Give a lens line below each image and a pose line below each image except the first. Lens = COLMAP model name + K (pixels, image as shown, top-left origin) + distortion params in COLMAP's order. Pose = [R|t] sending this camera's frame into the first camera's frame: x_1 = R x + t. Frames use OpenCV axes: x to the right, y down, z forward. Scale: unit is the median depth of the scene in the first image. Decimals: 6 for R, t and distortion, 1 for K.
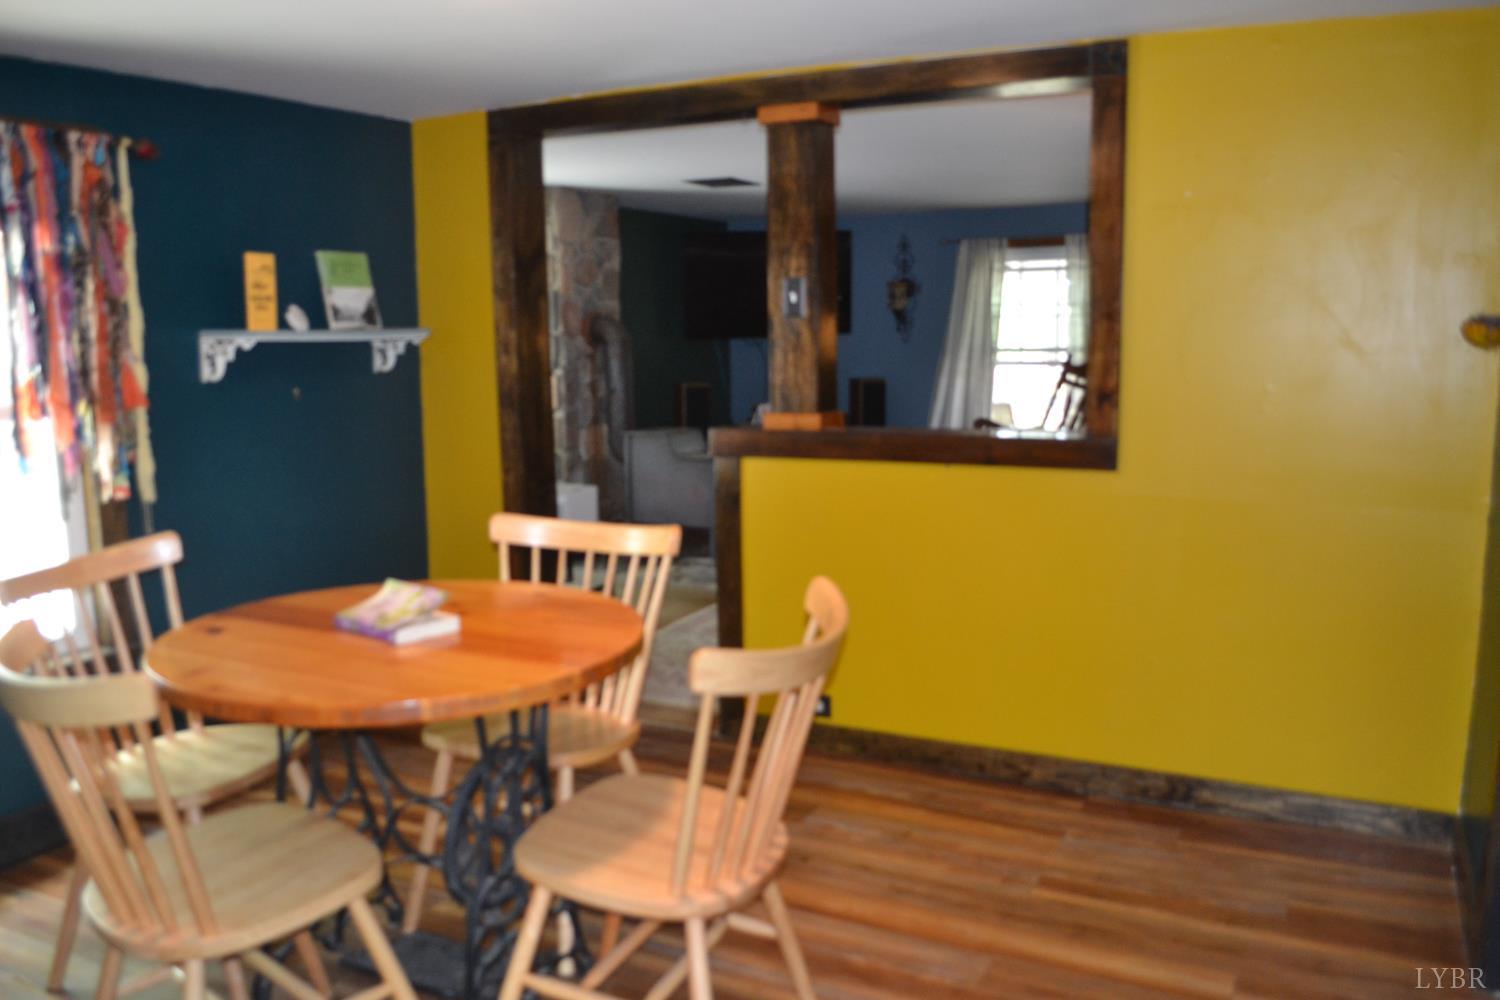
lens RADIAL K [[1204.4, 0, 742.0], [0, 1204.4, 503.3], [0, 0, 1]] dist [-0.090591, 0.008808]
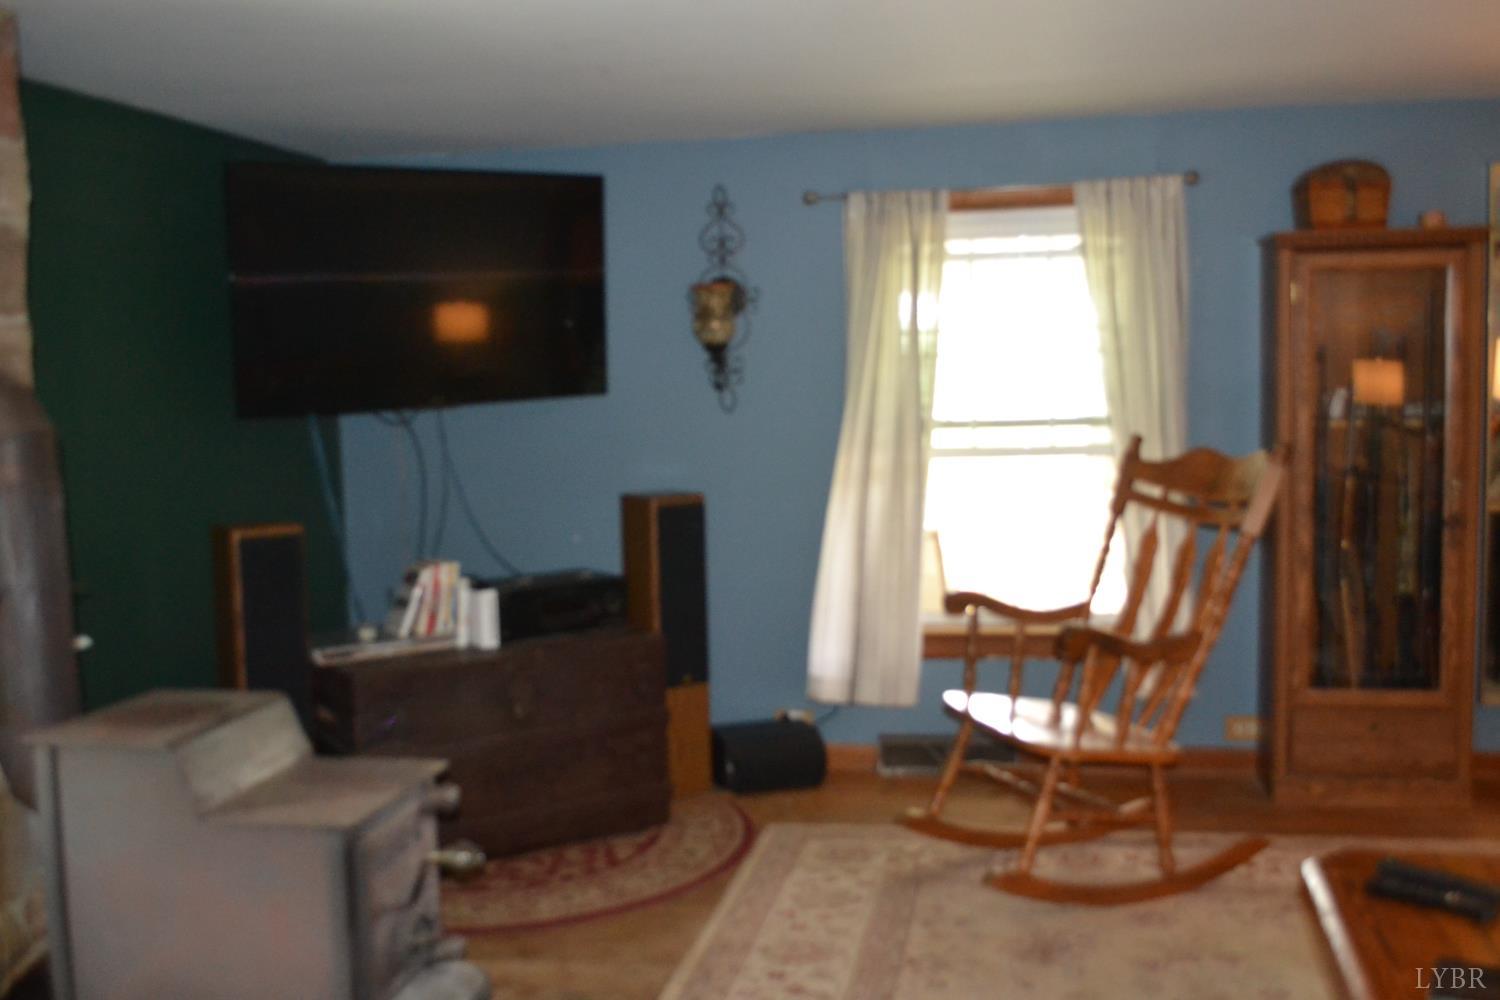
lens RADIAL K [[1396.1, 0, 755.2], [0, 1396.1, 500.2], [0, 0, 1]] dist [-0.067370, 0.007586]
pose [[0.955815, -0.036970, 0.291634, -0.016102], [0.051523, 0.997772, -0.042375, -0.079111], [-0.289418, 0.055529, 0.955591, 0.496962]]
